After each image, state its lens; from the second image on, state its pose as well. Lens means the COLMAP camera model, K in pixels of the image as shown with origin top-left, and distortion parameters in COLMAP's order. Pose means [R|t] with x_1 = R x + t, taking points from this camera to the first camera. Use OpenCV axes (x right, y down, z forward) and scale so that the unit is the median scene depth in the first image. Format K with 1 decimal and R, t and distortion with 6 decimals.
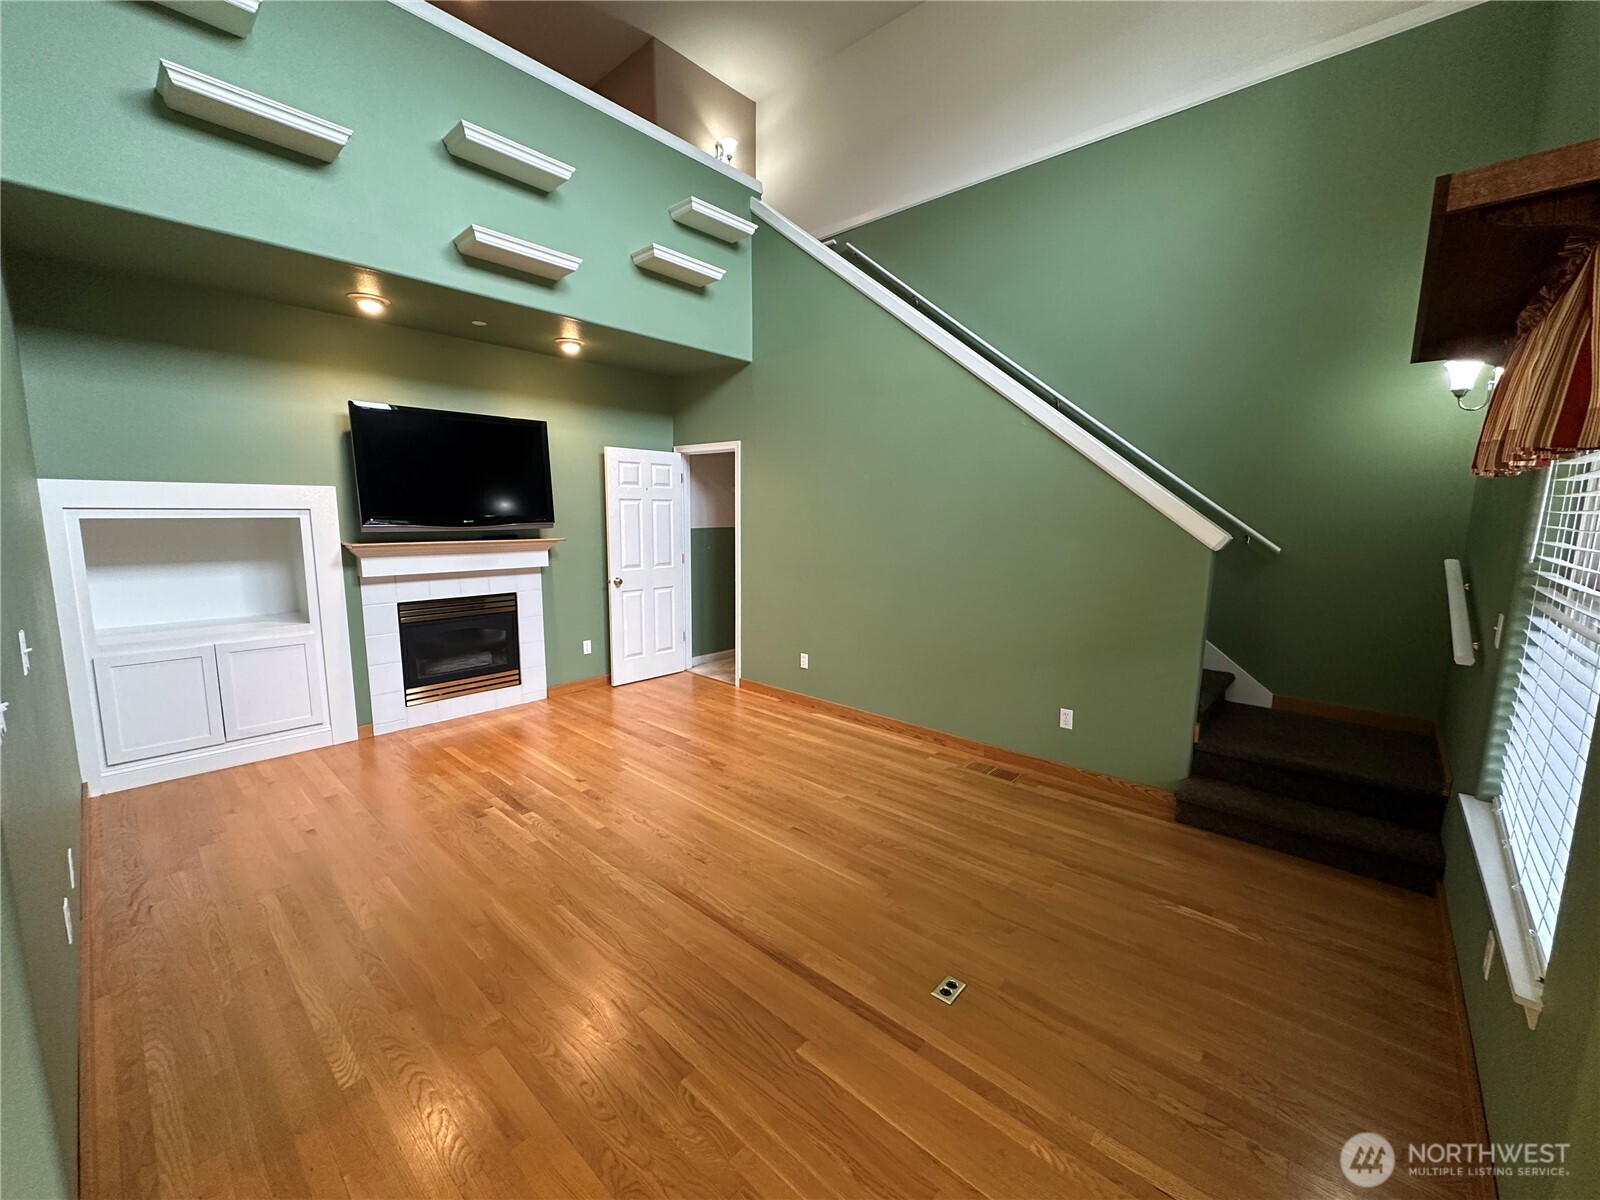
lens RADIAL K [[637.4, 0, 802.5], [0, 637.4, 599.8], [0, 0, 1]] dist [-0.004504, 0.000788]
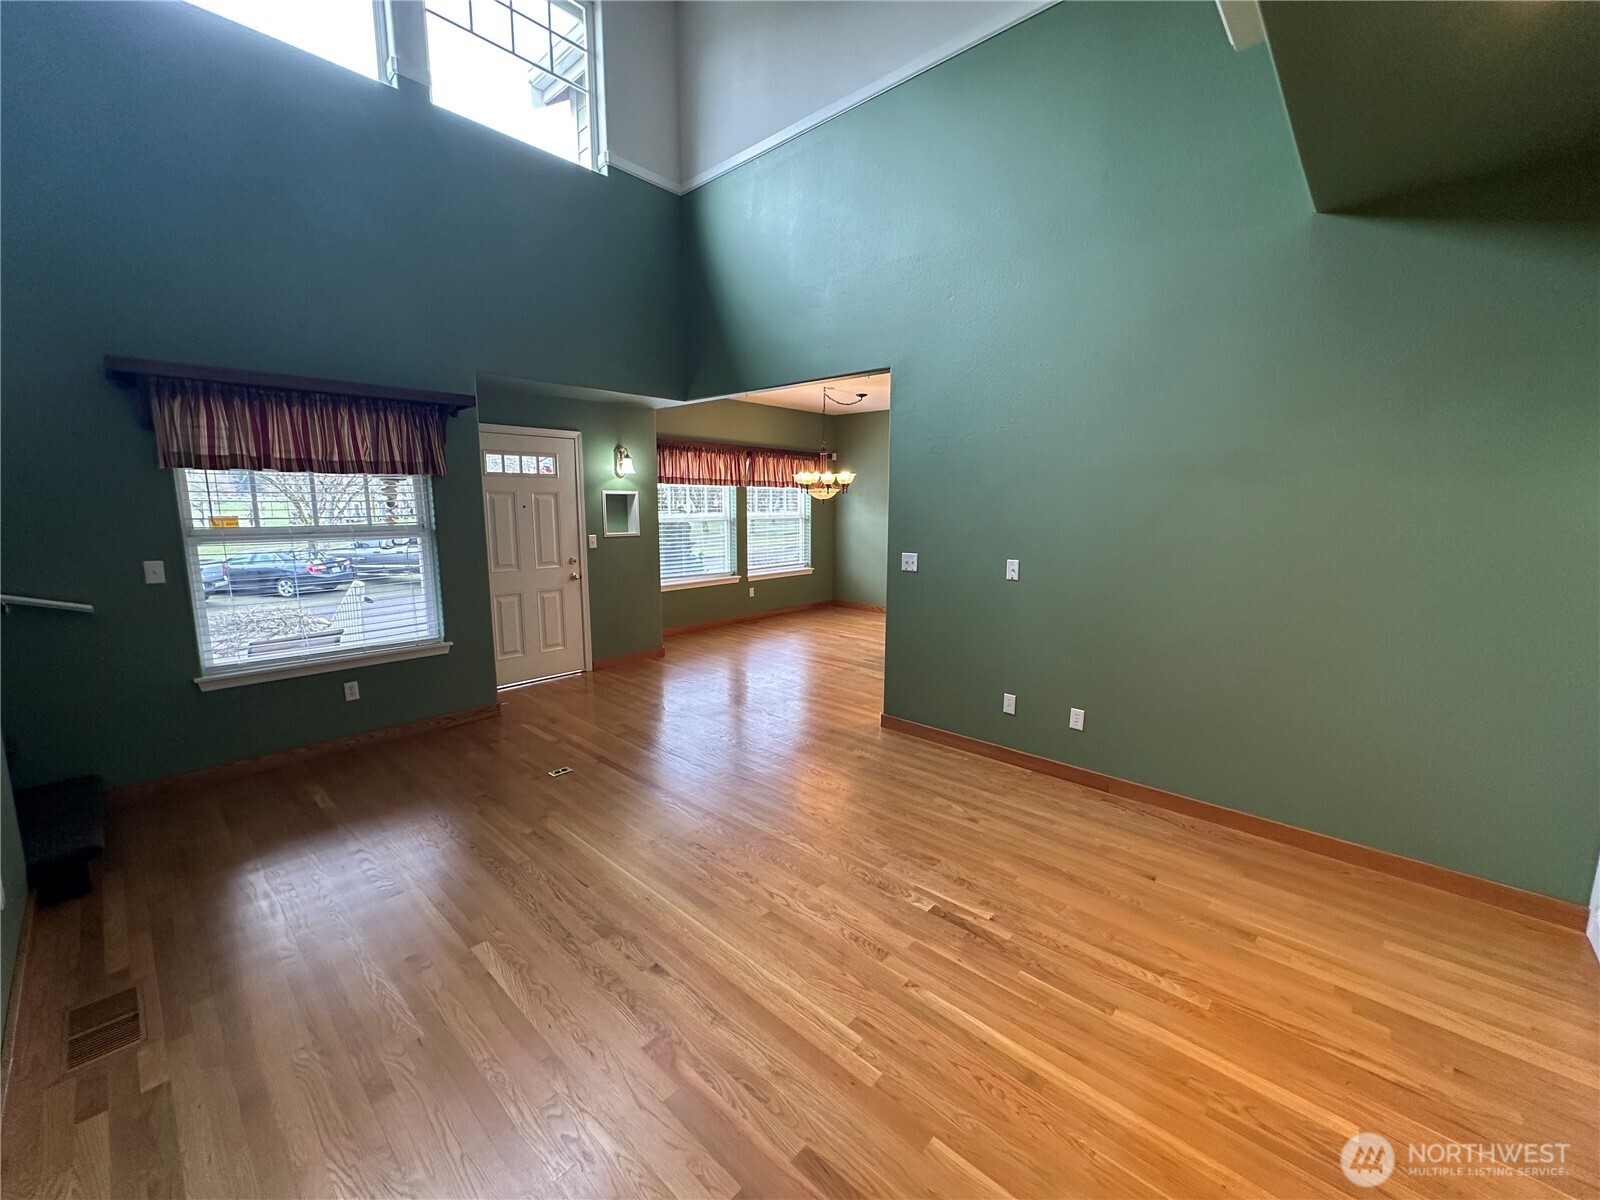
lens RADIAL K [[637.4, 0, 798.5], [0, 637.4, 600.0], [0, 0, 1]] dist [-0.004504, 0.000788]
pose [[-0.999744, -0.018294, 0.013288, -0.279143], [-0.013654, 0.956899, 0.290100, -0.227479], [-0.018022, 0.289845, -0.956904, 1.614345]]
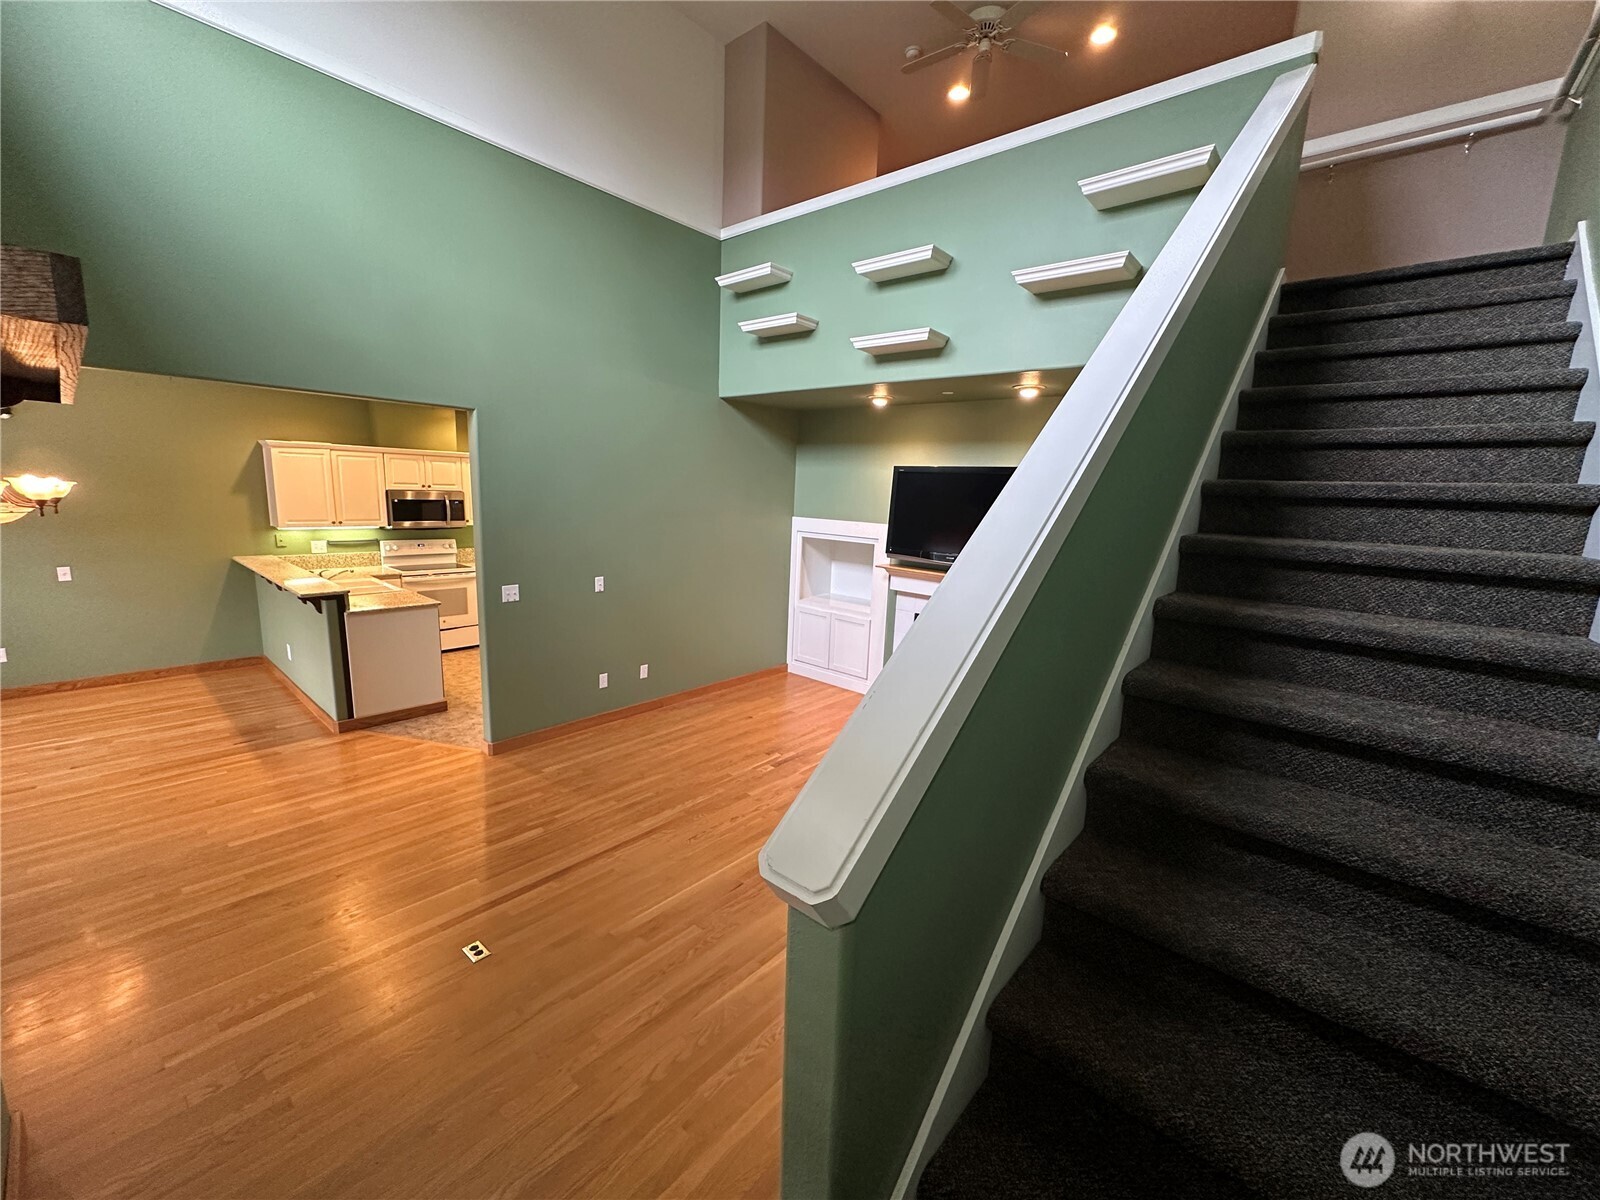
lens RADIAL K [[637.4, 0, 803.9], [0, 637.4, 601.3], [0, 0, 1]] dist [-0.004504, 0.000788]
pose [[0.022382, 0.168161, -0.985505, 0.888684], [-0.179965, 0.970328, 0.161484, -0.255476], [0.983418, 0.173742, 0.051981, 0.932081]]
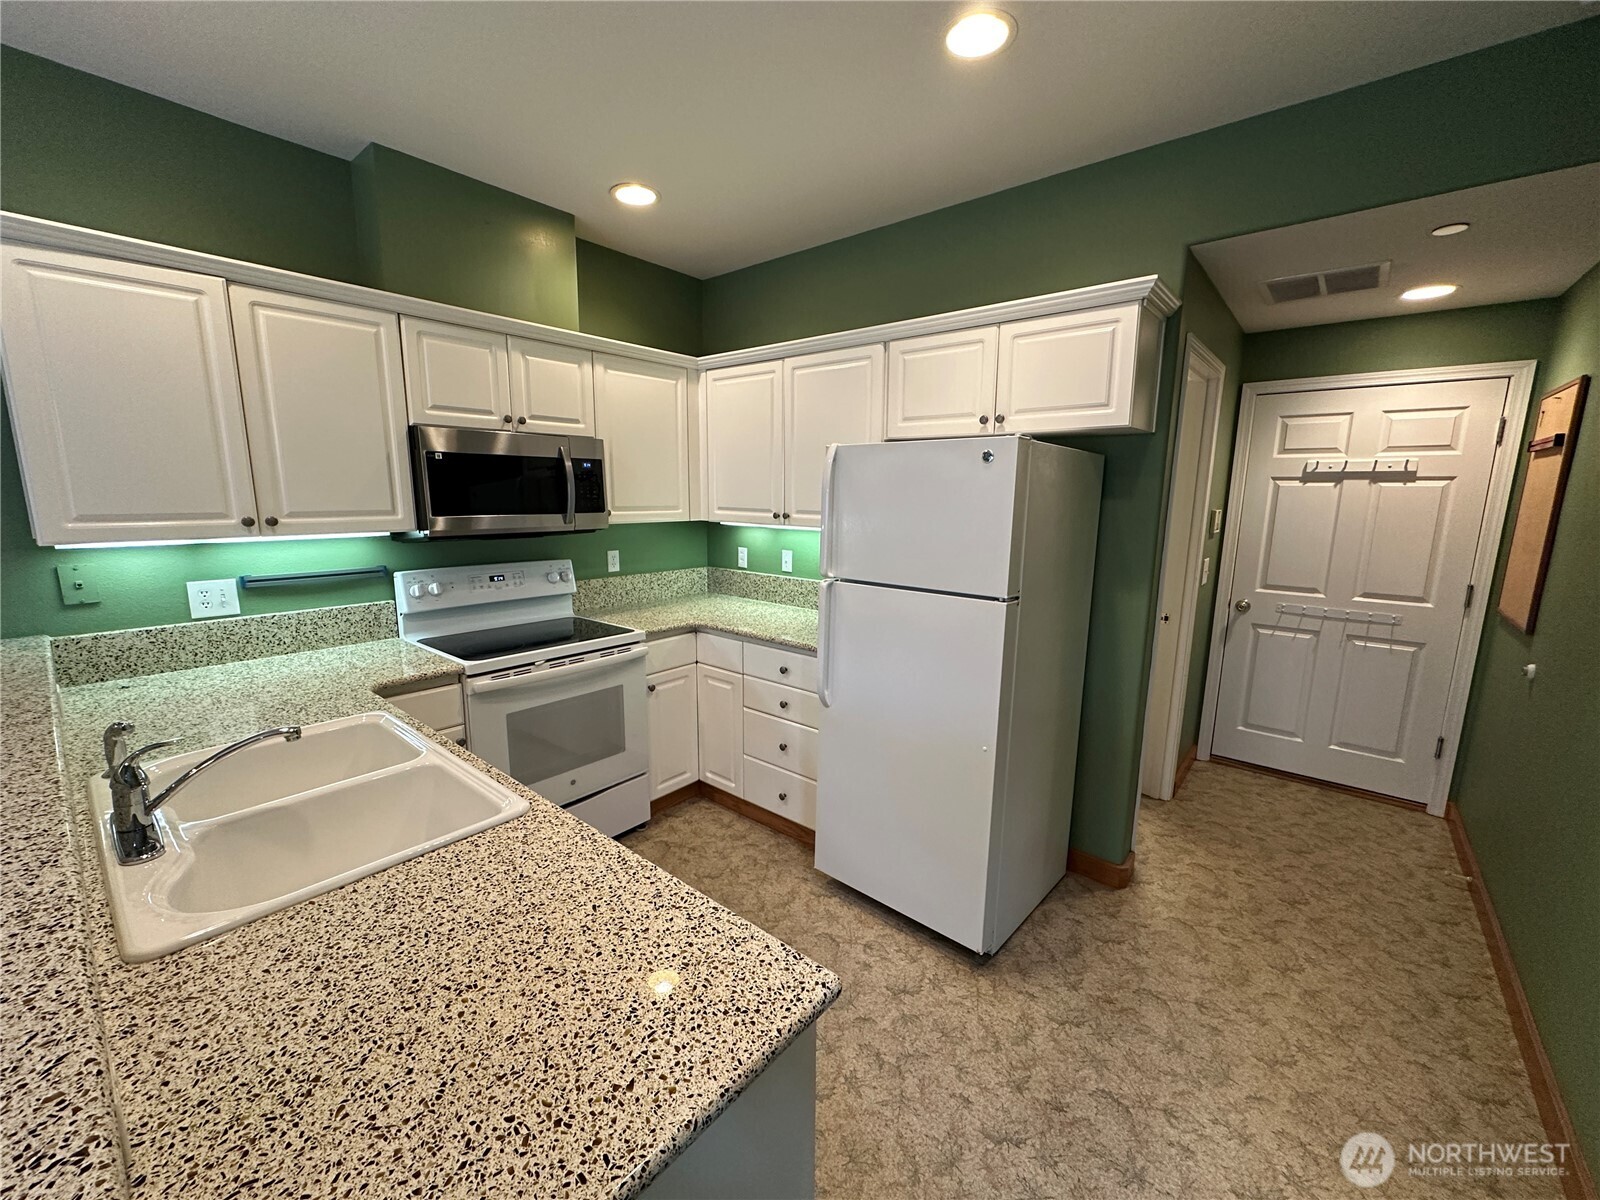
lens RADIAL K [[637.4, 0, 801.2], [0, 637.4, 601.5], [0, 0, 1]] dist [-0.004504, 0.000788]
pose [[0.034419, 0.162872, -0.986047, -0.476520], [-0.150013, 0.976295, 0.156025, -0.015134], [0.988085, 0.142549, 0.058036, 0.070885]]
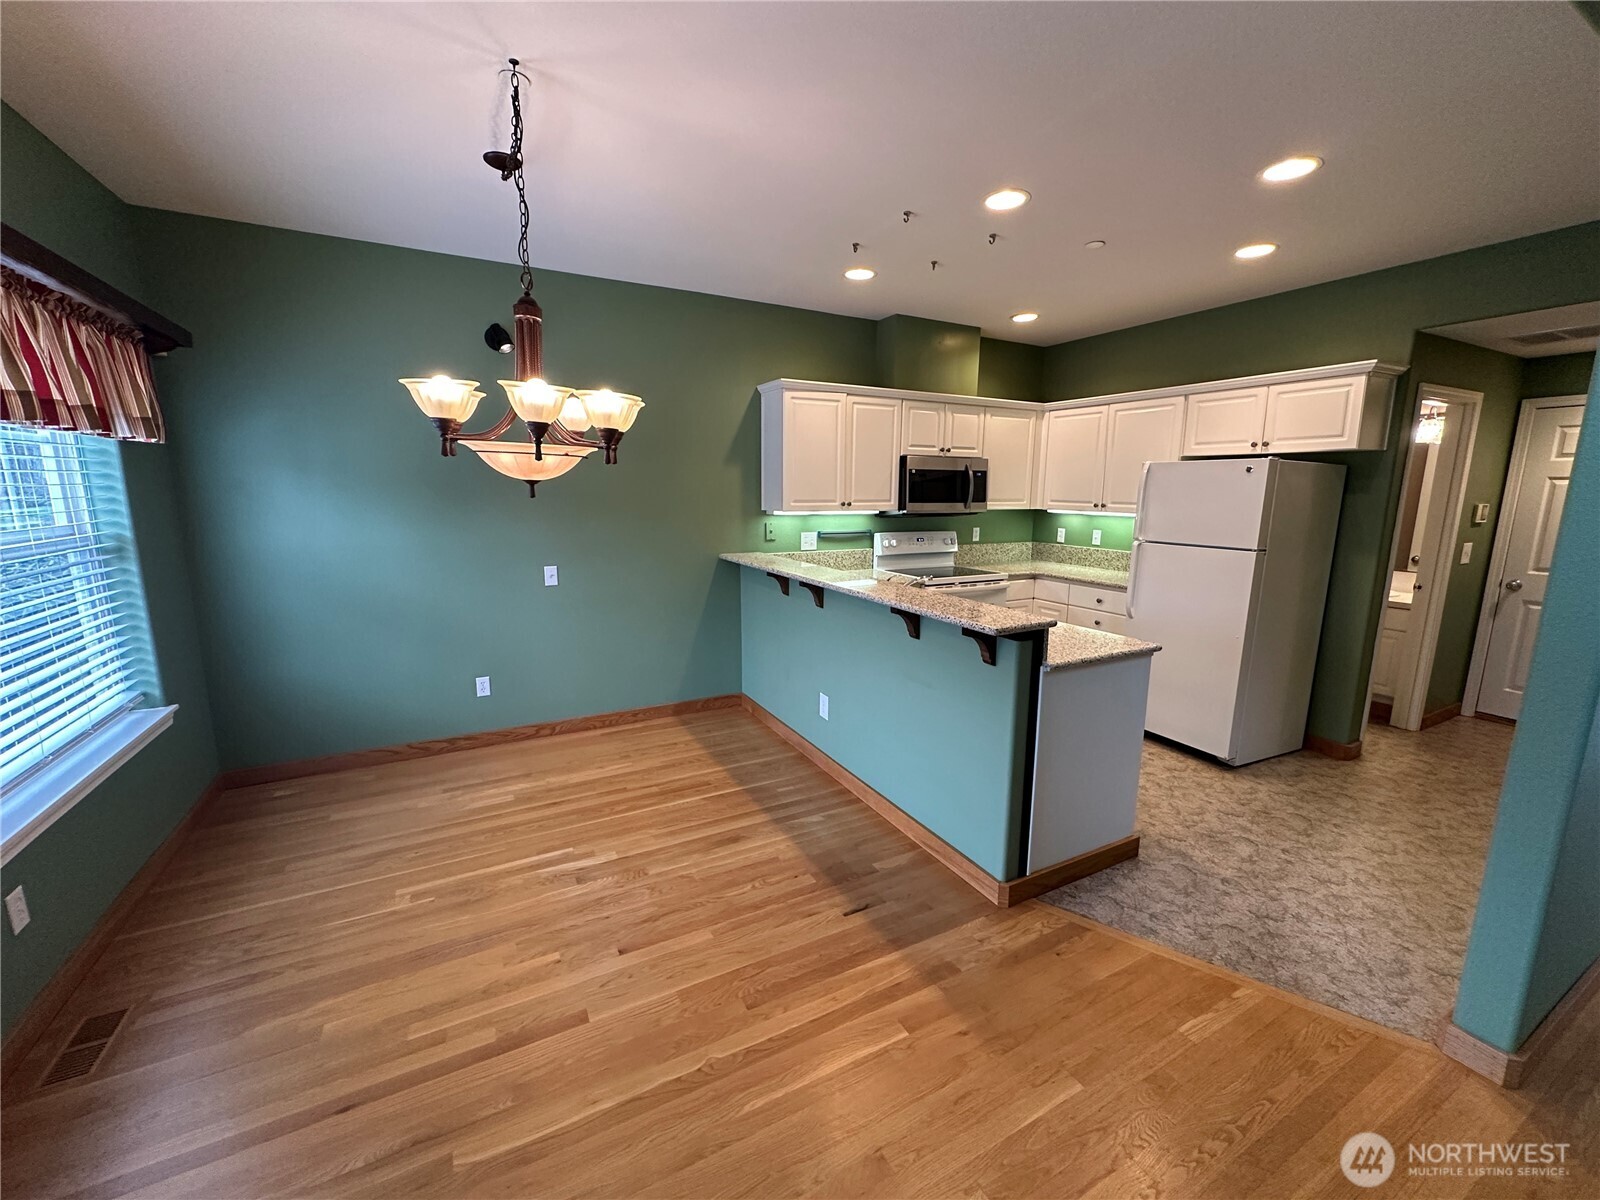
lens RADIAL K [[637.4, 0, 799.5], [0, 637.4, 600.3], [0, 0, 1]] dist [-0.004504, 0.000788]
pose [[-0.342099, 0.152412, -0.927221, 0.170018], [-0.142182, 0.967001, 0.211409, 0.011265], [0.928845, 0.204157, -0.309140, -0.061643]]
